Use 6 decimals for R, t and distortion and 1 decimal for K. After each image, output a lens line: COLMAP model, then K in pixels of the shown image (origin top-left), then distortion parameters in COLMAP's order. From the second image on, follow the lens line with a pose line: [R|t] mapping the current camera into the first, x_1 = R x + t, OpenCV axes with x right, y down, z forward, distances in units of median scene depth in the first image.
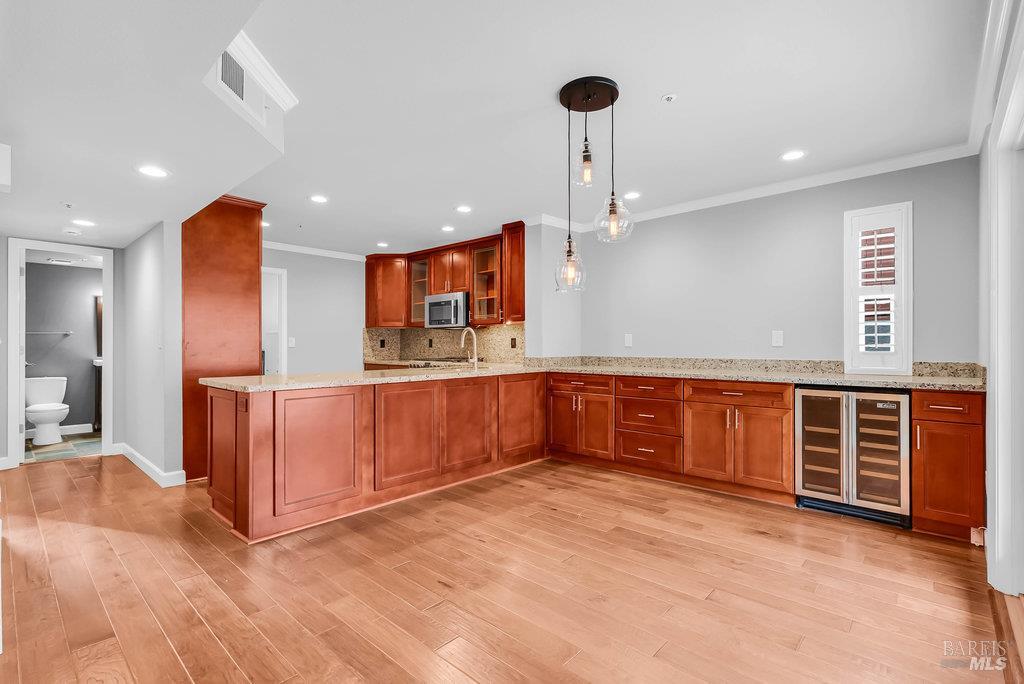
lens RADIAL K [[471.2, 0, 517.8], [0, 471.2, 345.3], [0, 0, 1]] dist [-0.005216, 0.001752]
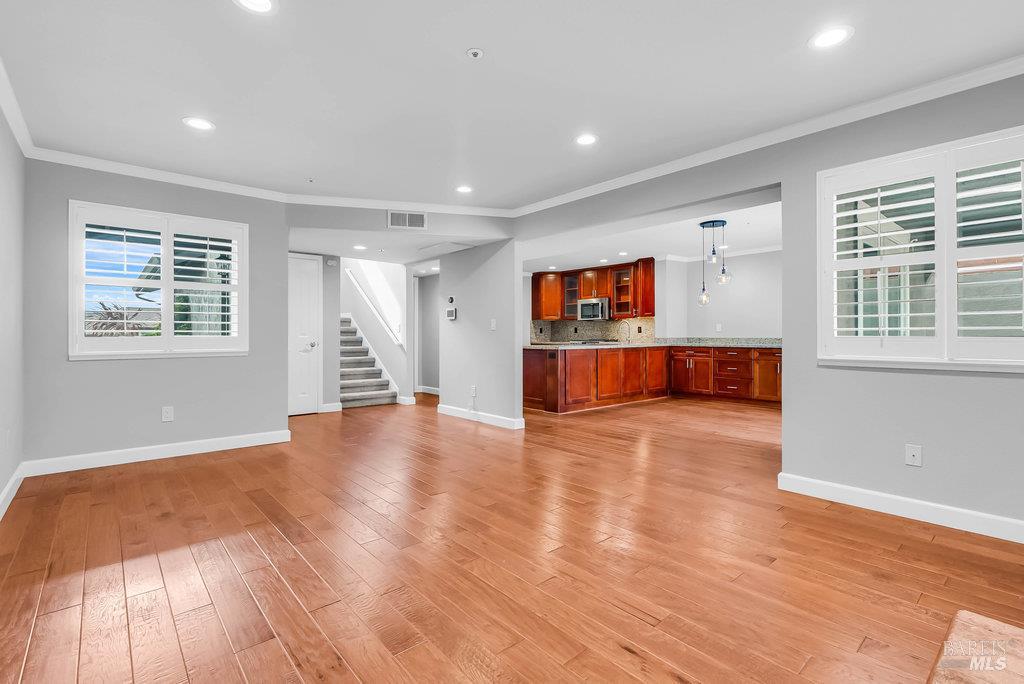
lens RADIAL K [[471.2, 0, 516.9], [0, 471.2, 335.0], [0, 0, 1]] dist [-0.005216, 0.001752]
pose [[0.993030, 0.000208, -0.117858, -0.319256], [-0.000197, 1.000000, 0.000104, 0.017728], [0.117858, -0.000080, 0.993030, -0.852219]]
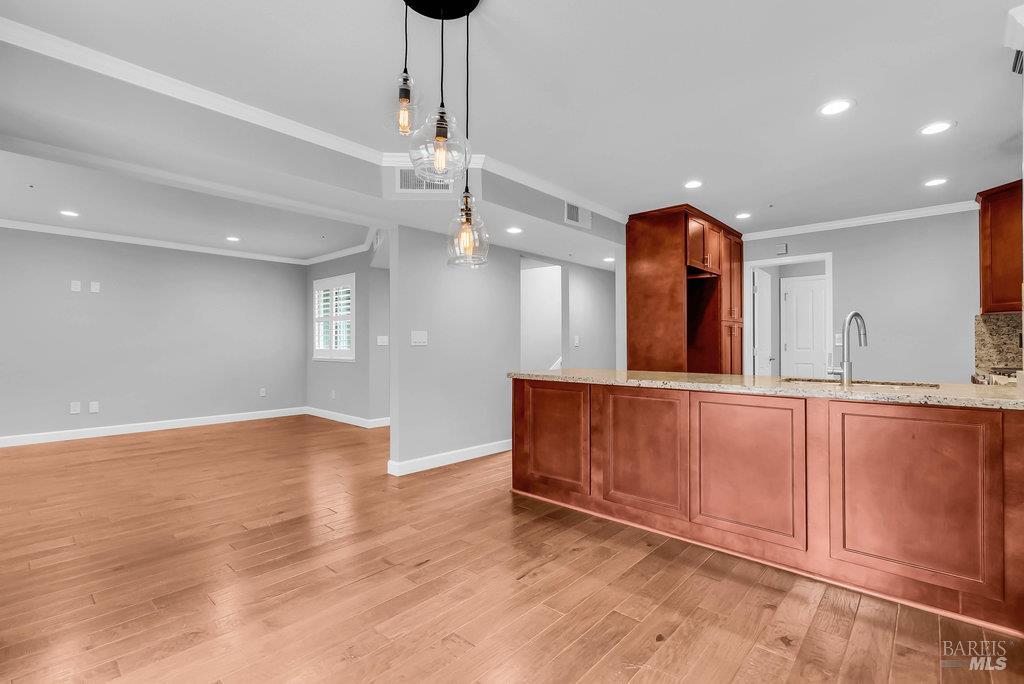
lens RADIAL K [[471.2, 0, 512.0], [0, 471.2, 338.9], [0, 0, 1]] dist [-0.005216, 0.001752]
pose [[-0.004667, -0.009014, -0.999948, 0.491053], [-0.001283, 0.999959, -0.009008, 0.000985], [0.999988, 0.001241, -0.004678, 0.639484]]
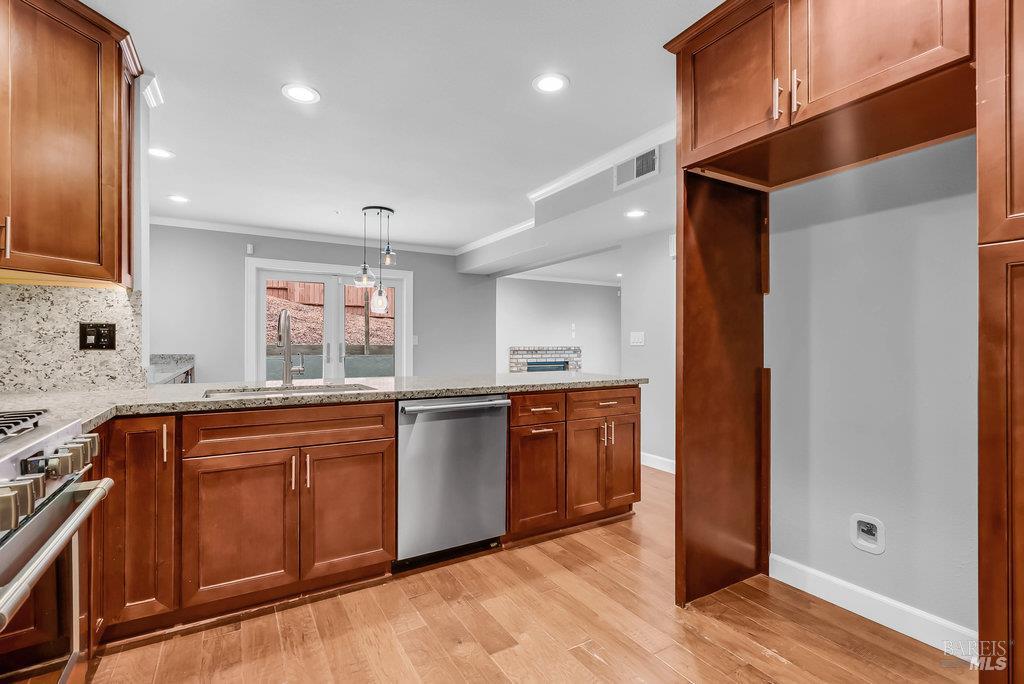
lens RADIAL K [[471.2, 0, 511.6], [0, 471.2, 343.9], [0, 0, 1]] dist [-0.005216, 0.001752]
pose [[-0.955357, 0.003065, 0.295439, -0.527911], [0.003168, 0.999995, -0.000128, 0.002452], [-0.295438, 0.000814, -0.955361, 1.527830]]
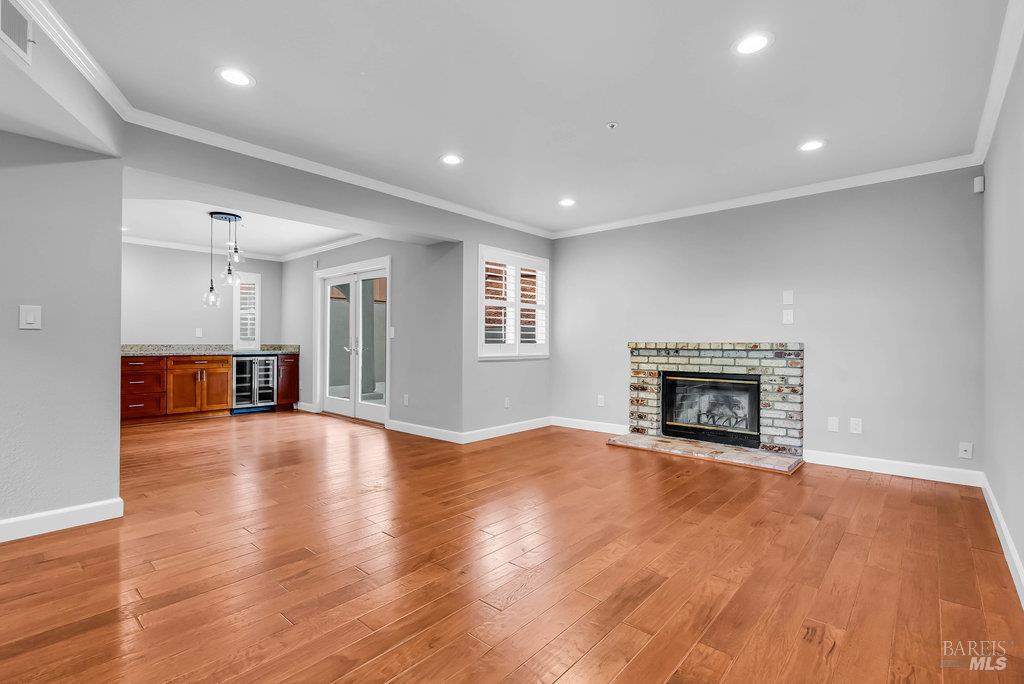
lens RADIAL K [[471.2, 0, 512.5], [0, 471.2, 343.3], [0, 0, 1]] dist [-0.005216, 0.001752]
pose [[-0.007009, 0.000963, 0.999975, -1.140193], [-0.004438, 0.999990, -0.000994, 0.020600], [-0.999966, -0.004445, -0.007005, -0.164311]]
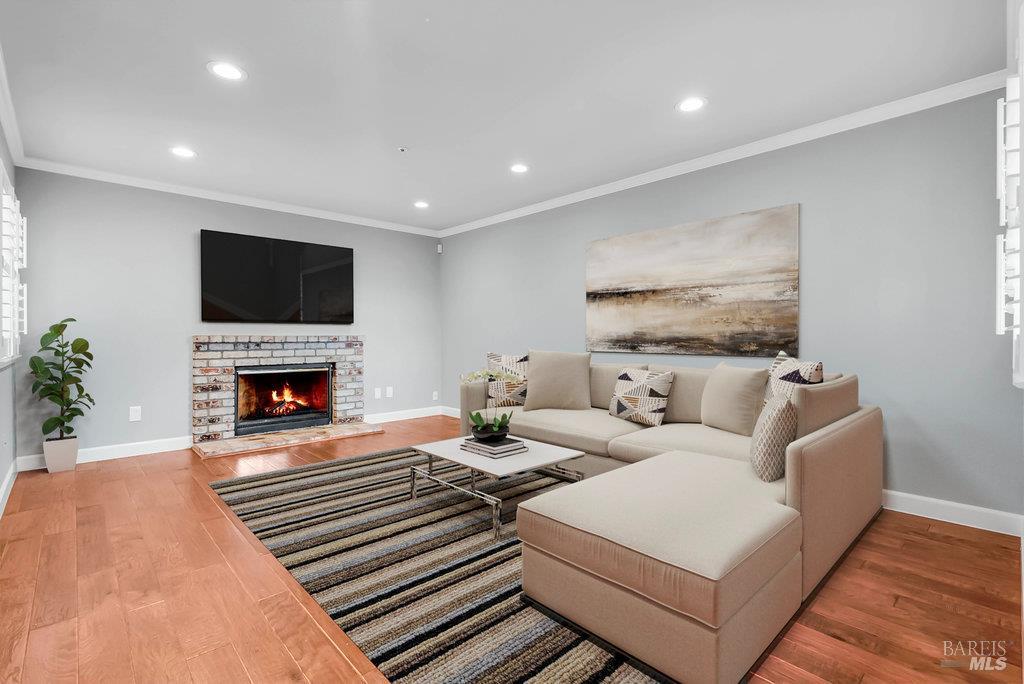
lens RADIAL K [[471.2, 0, 511.3], [0, 471.2, 353.9], [0, 0, 1]] dist [-0.005216, 0.001752]
pose [[-0.996481, -0.001584, 0.083800, -0.685297], [0.001260, 0.999426, 0.033865, 0.022357], [-0.083806, 0.033851, -0.995907, 0.483247]]
